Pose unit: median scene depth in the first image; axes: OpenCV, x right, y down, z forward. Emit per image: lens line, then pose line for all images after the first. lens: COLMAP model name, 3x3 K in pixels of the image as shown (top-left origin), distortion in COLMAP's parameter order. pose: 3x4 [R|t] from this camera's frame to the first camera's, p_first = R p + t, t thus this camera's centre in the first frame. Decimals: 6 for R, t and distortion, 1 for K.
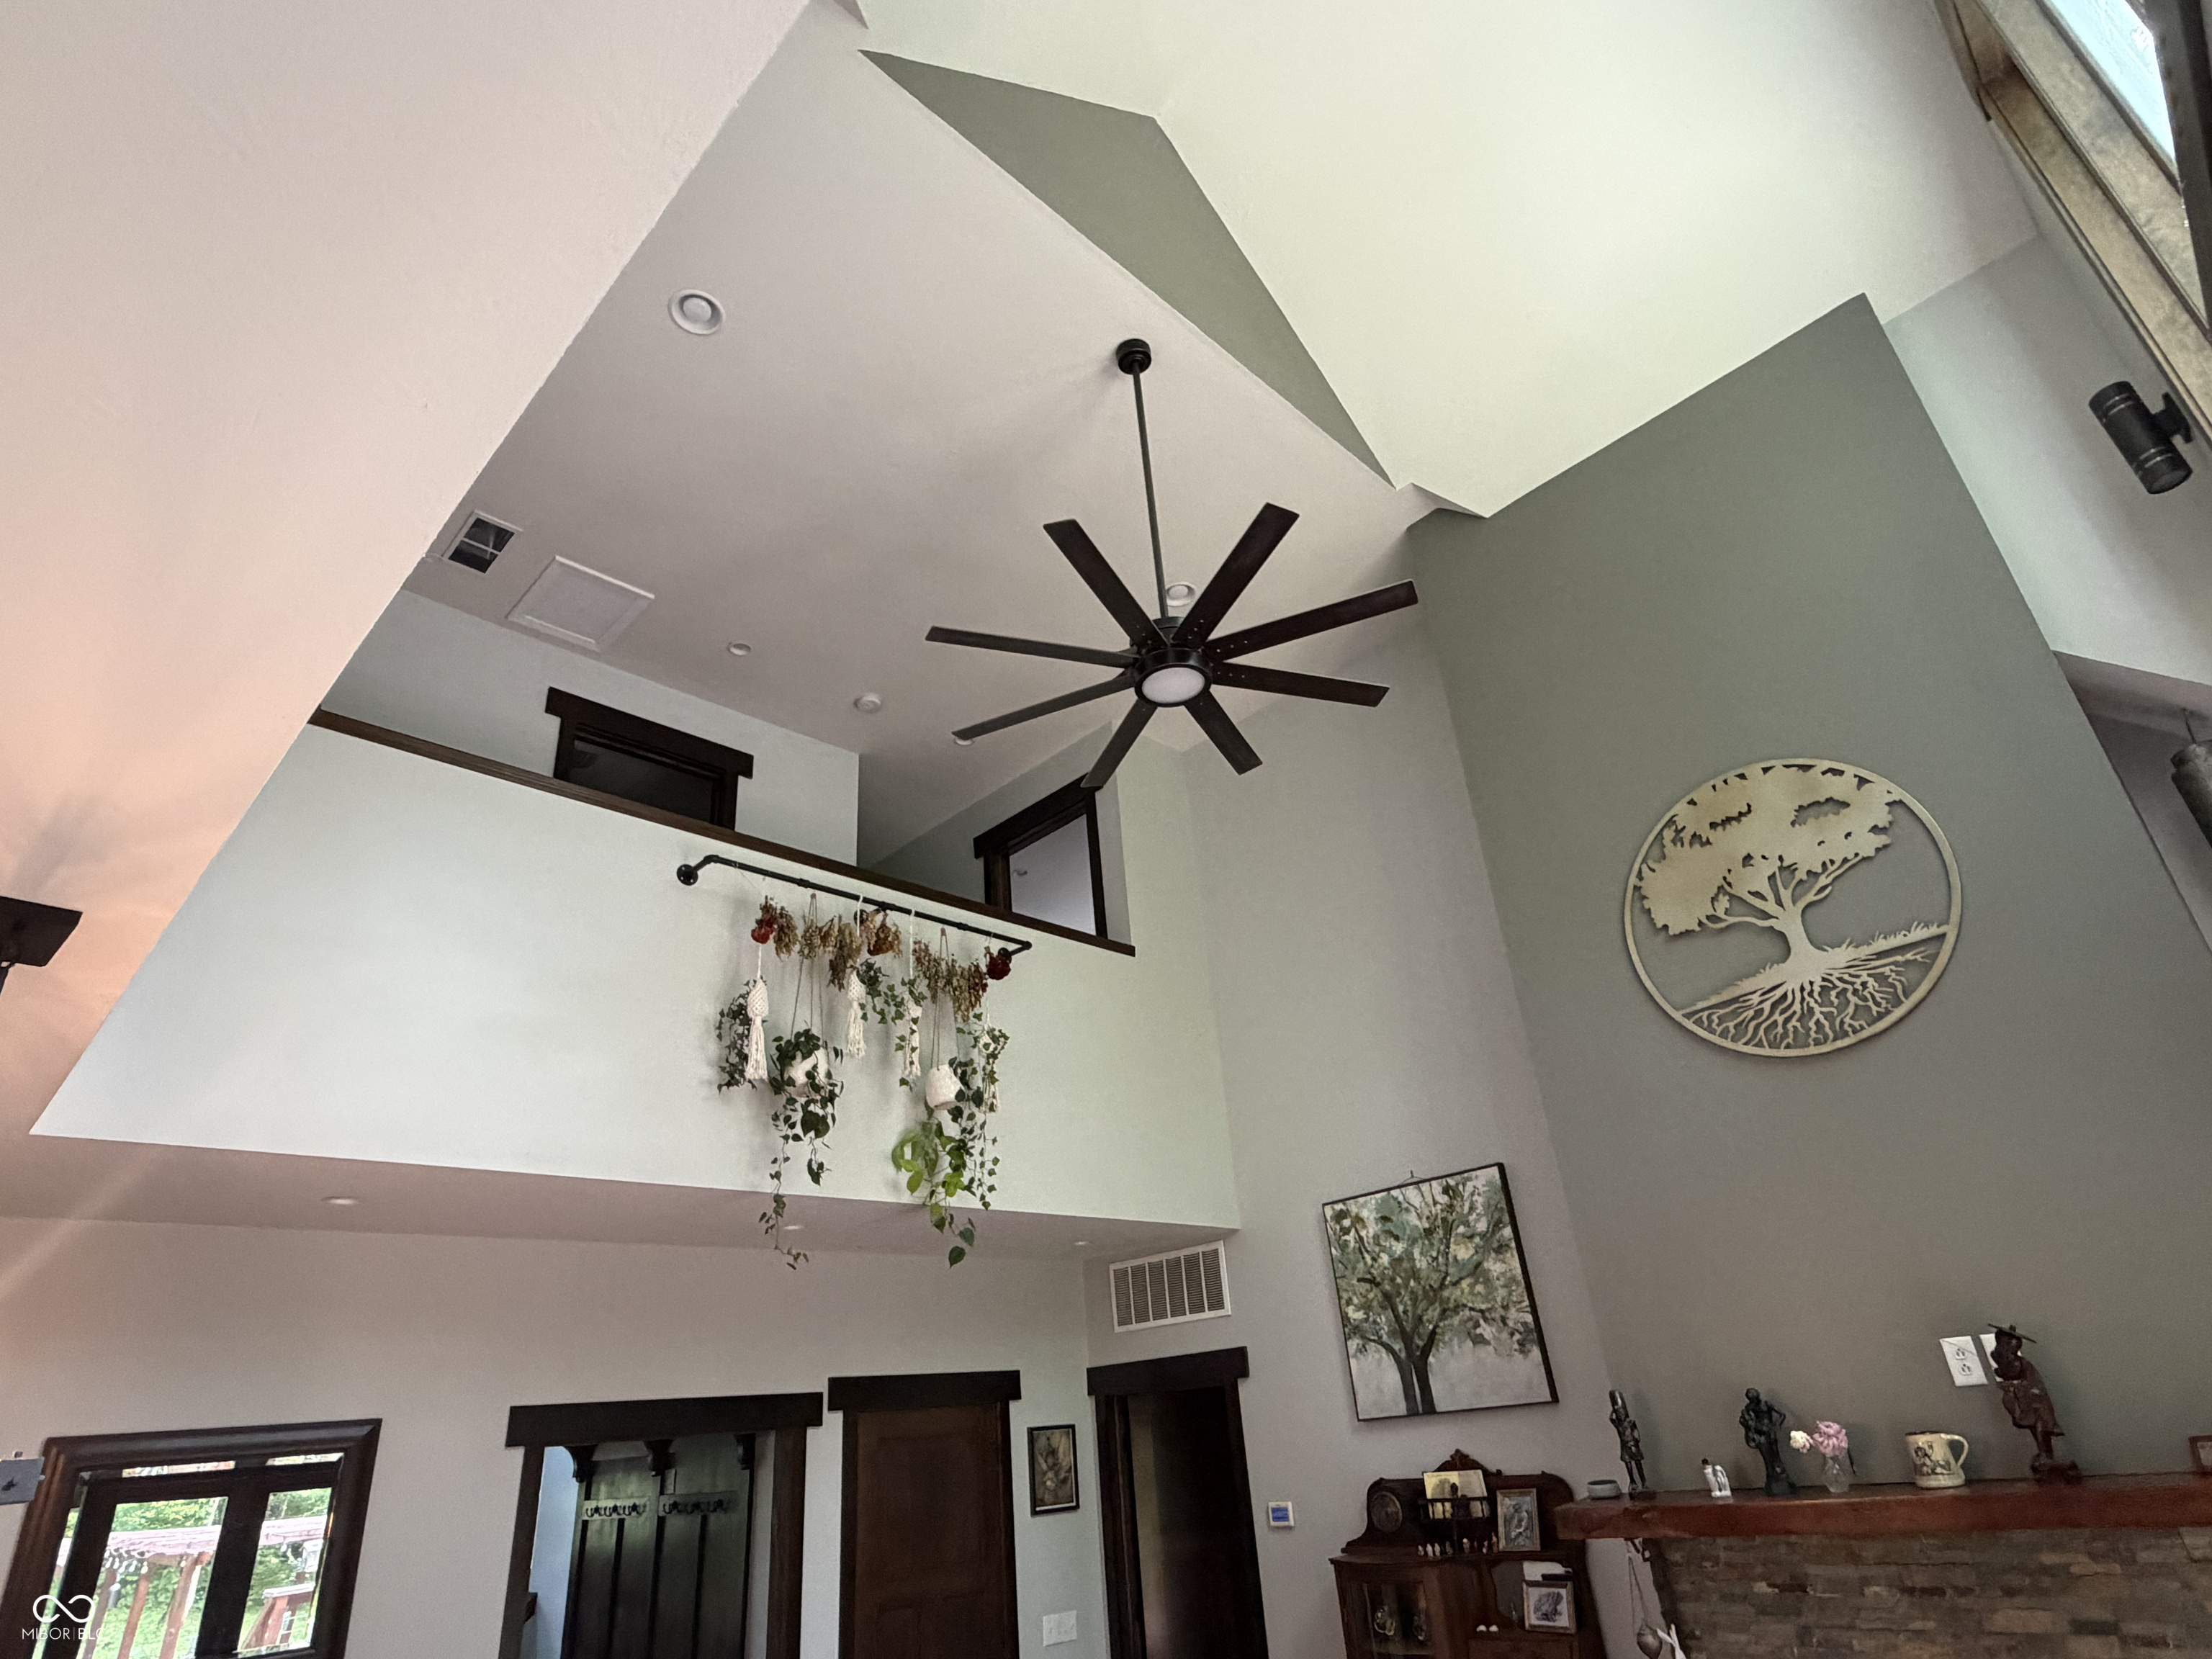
lens RADIAL K [[1194.3, 0, 1118.6], [0, 1194.3, 838.4], [0, 0, 1]] dist [-0.006040, 0.000225]
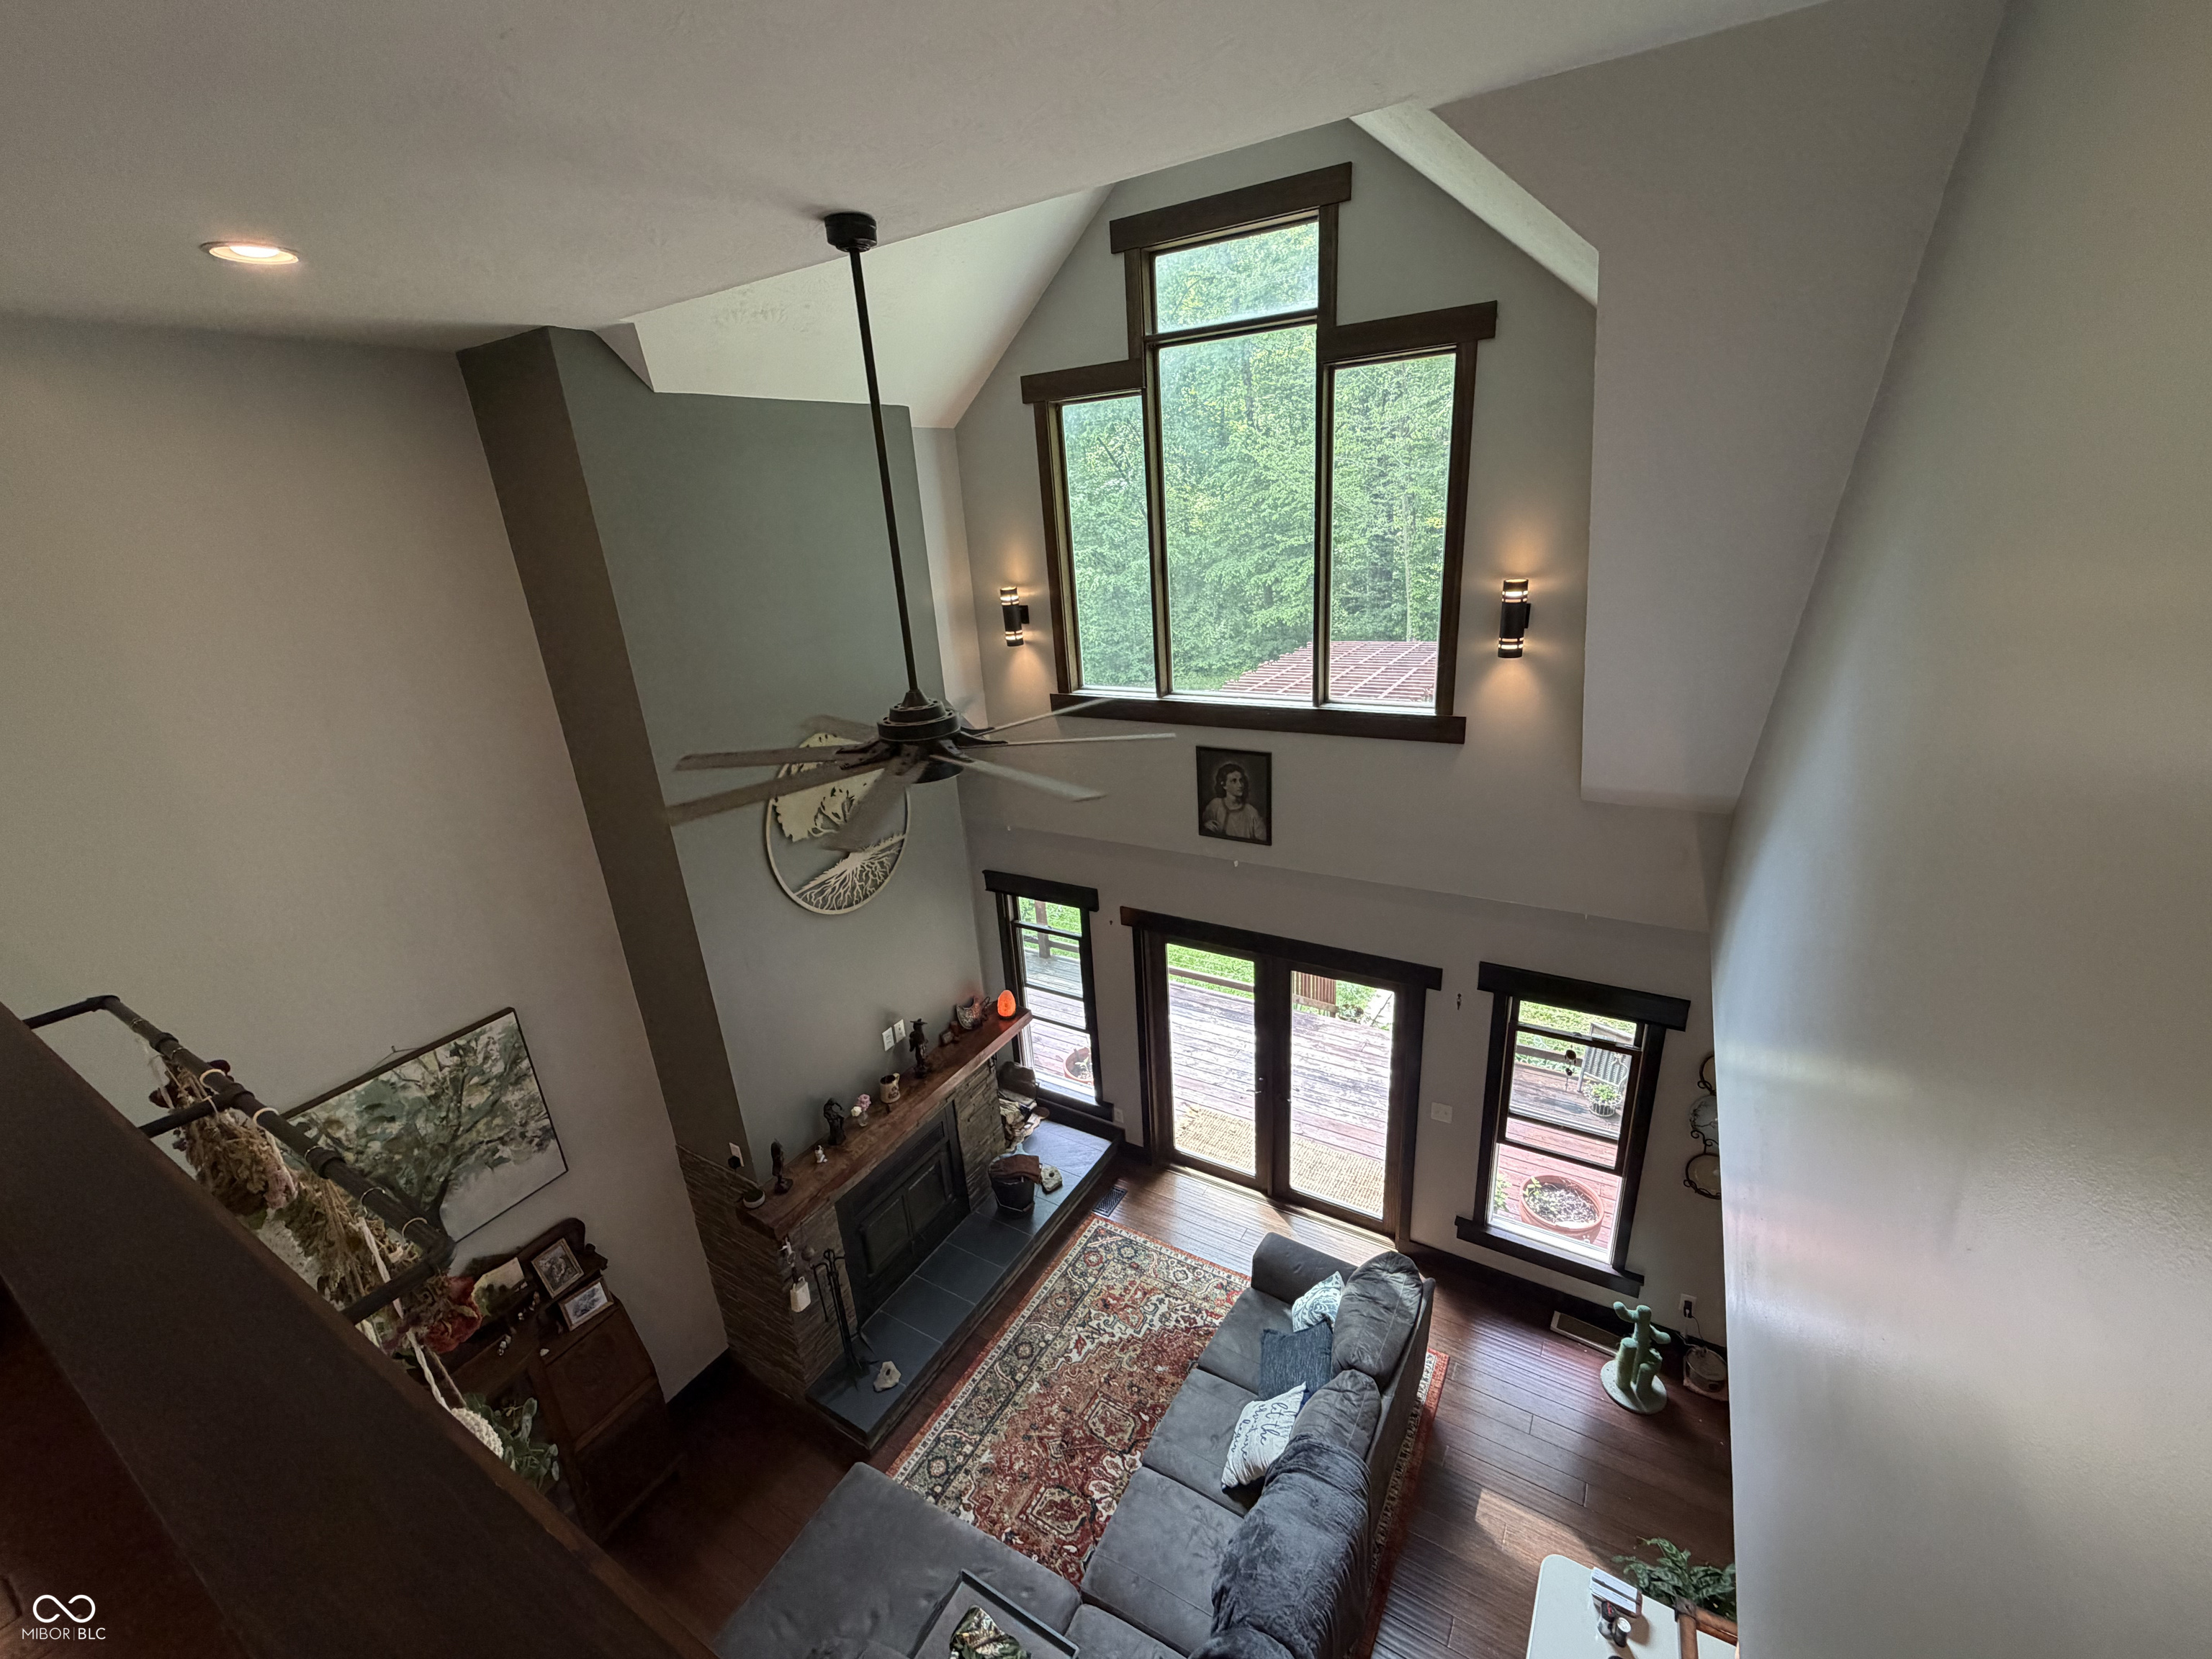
lens RADIAL K [[896.9, 0, 1110.7], [0, 896.9, 829.6], [0, 0, 1]] dist [0.002528, 0.000404]
pose [[-0.234708, -0.237501, 0.942606, -0.540861], [-0.356626, 0.923116, 0.143790, -0.188729], [-0.904284, -0.302409, -0.301361, 0.815273]]
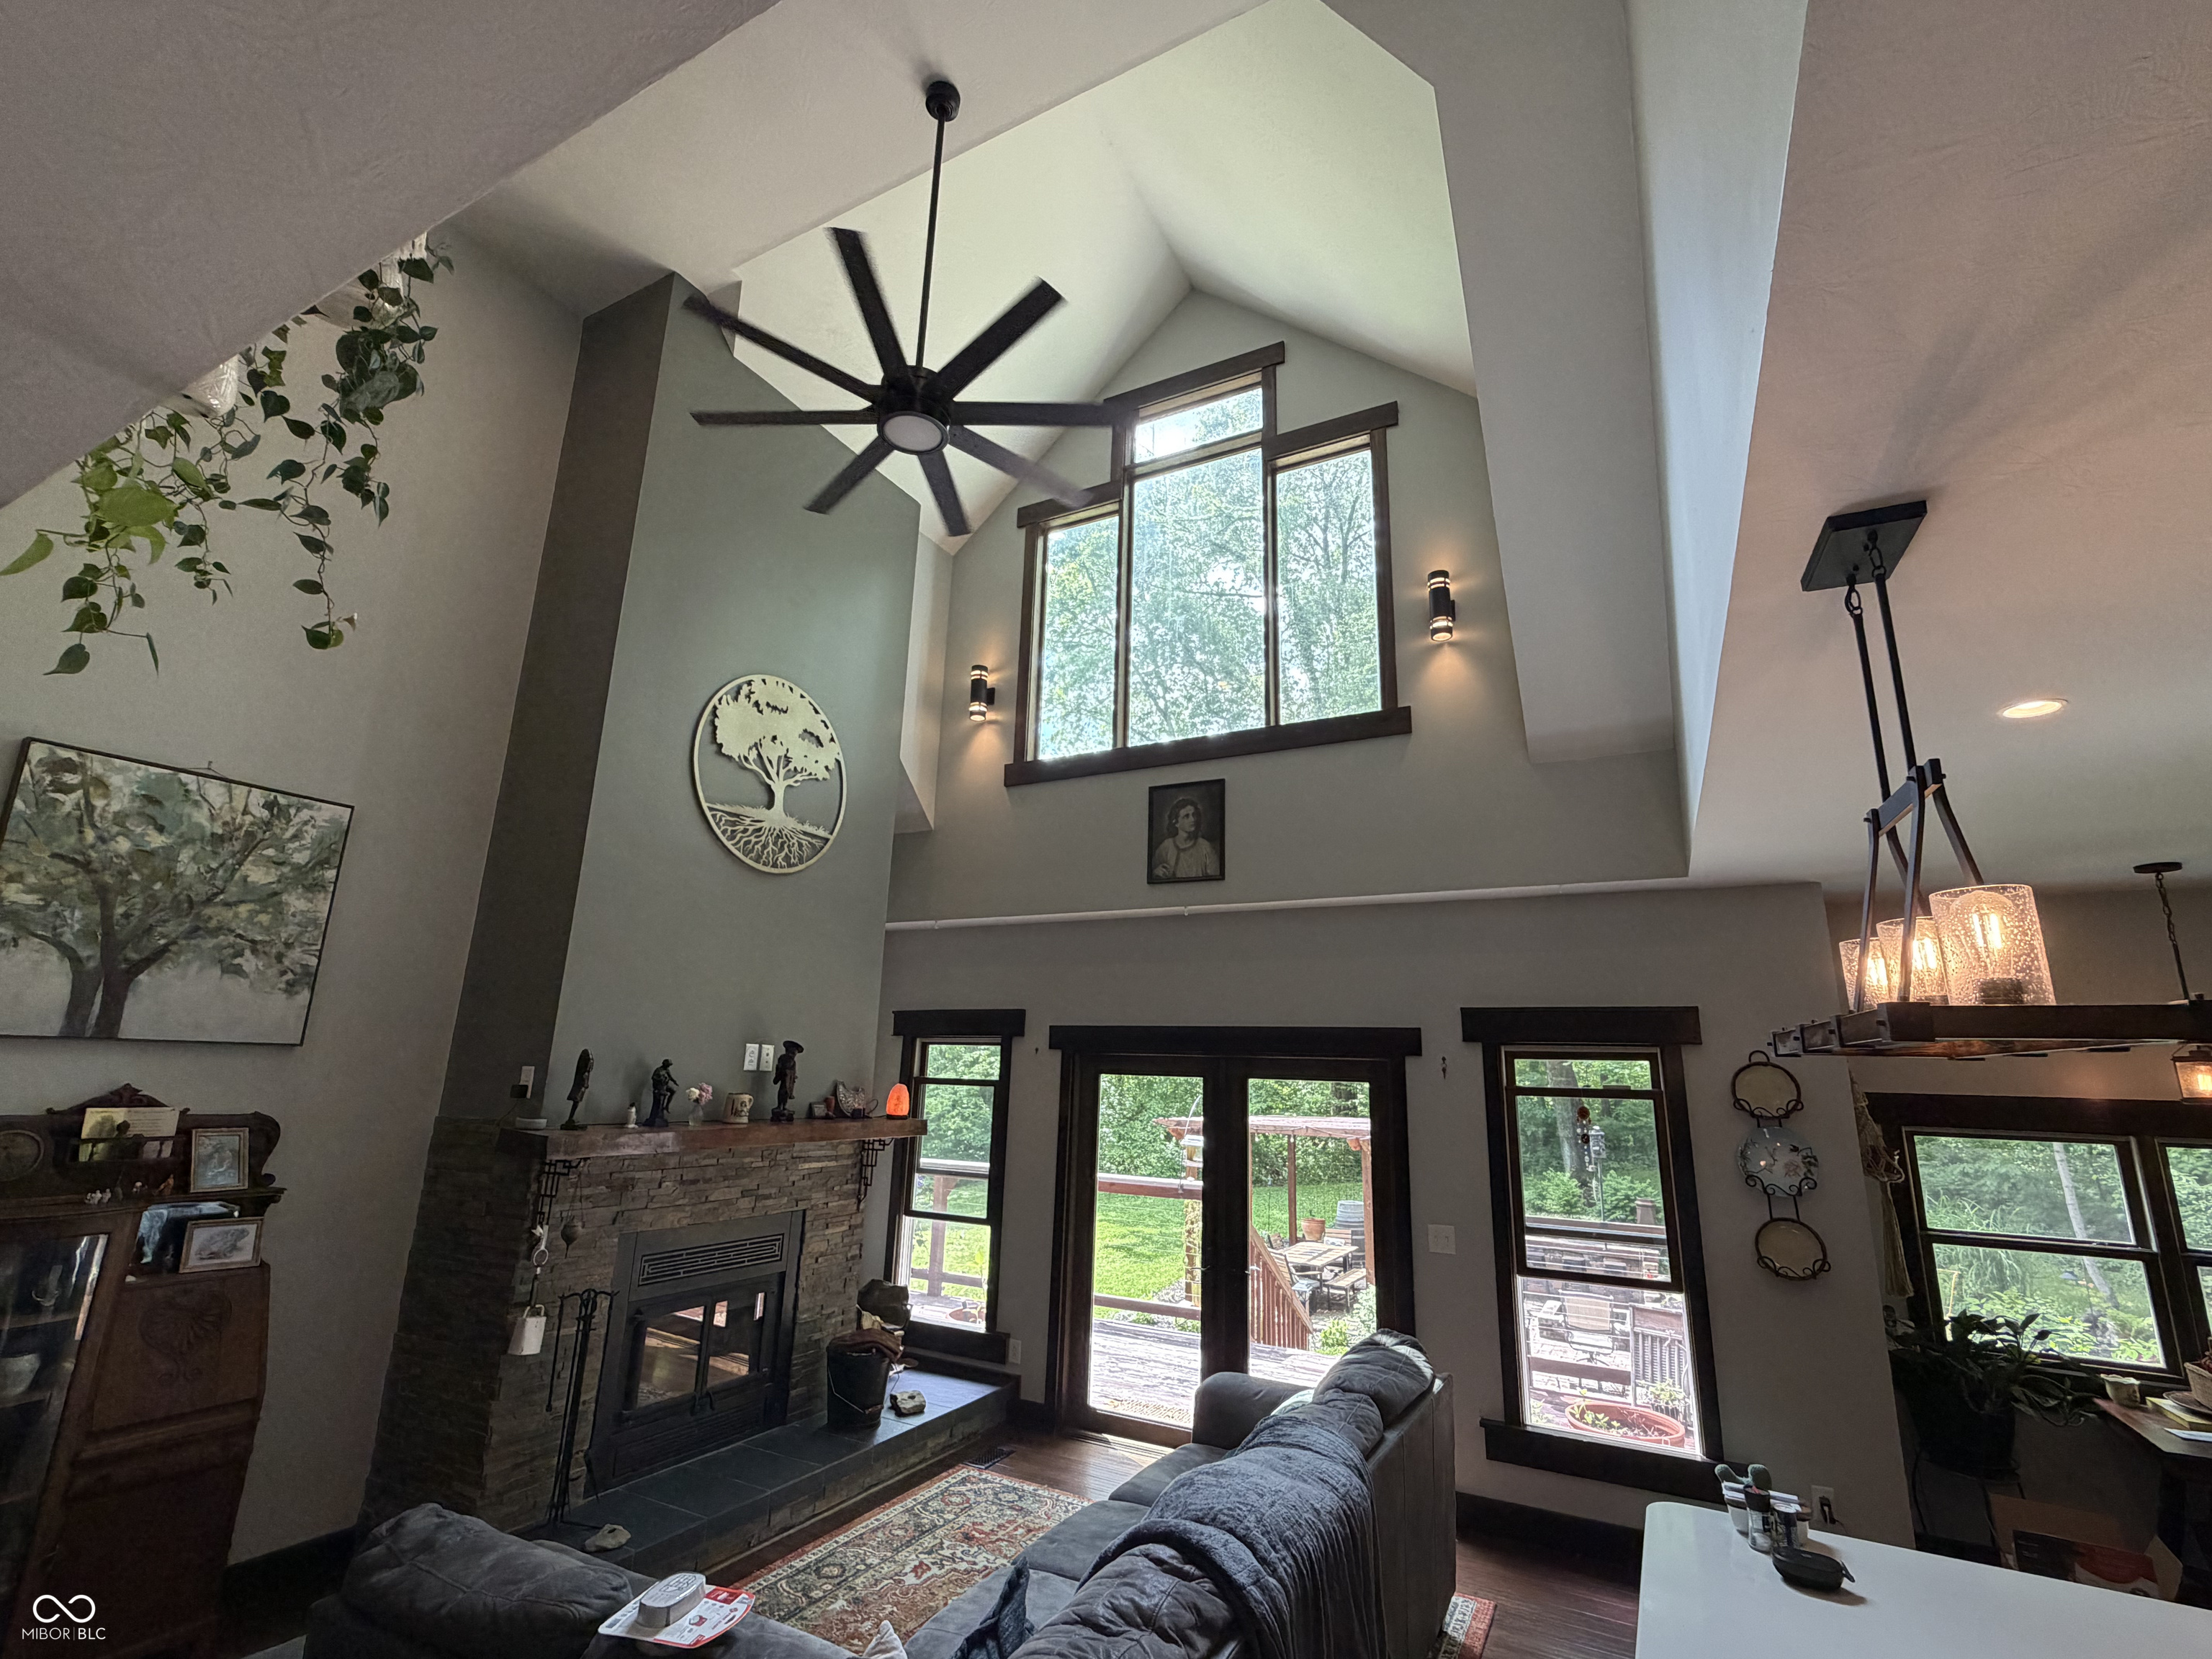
lens RADIAL K [[982.1, 0, 1106.5], [0, 982.1, 836.1], [0, 0, 1]] dist [-0.000233, -0.000703]
pose [[-0.288879, 0.297704, 0.909902, -0.548138], [-0.431438, 0.807960, -0.401325, 0.348723], [-0.854640, -0.508500, -0.104962, 0.573080]]
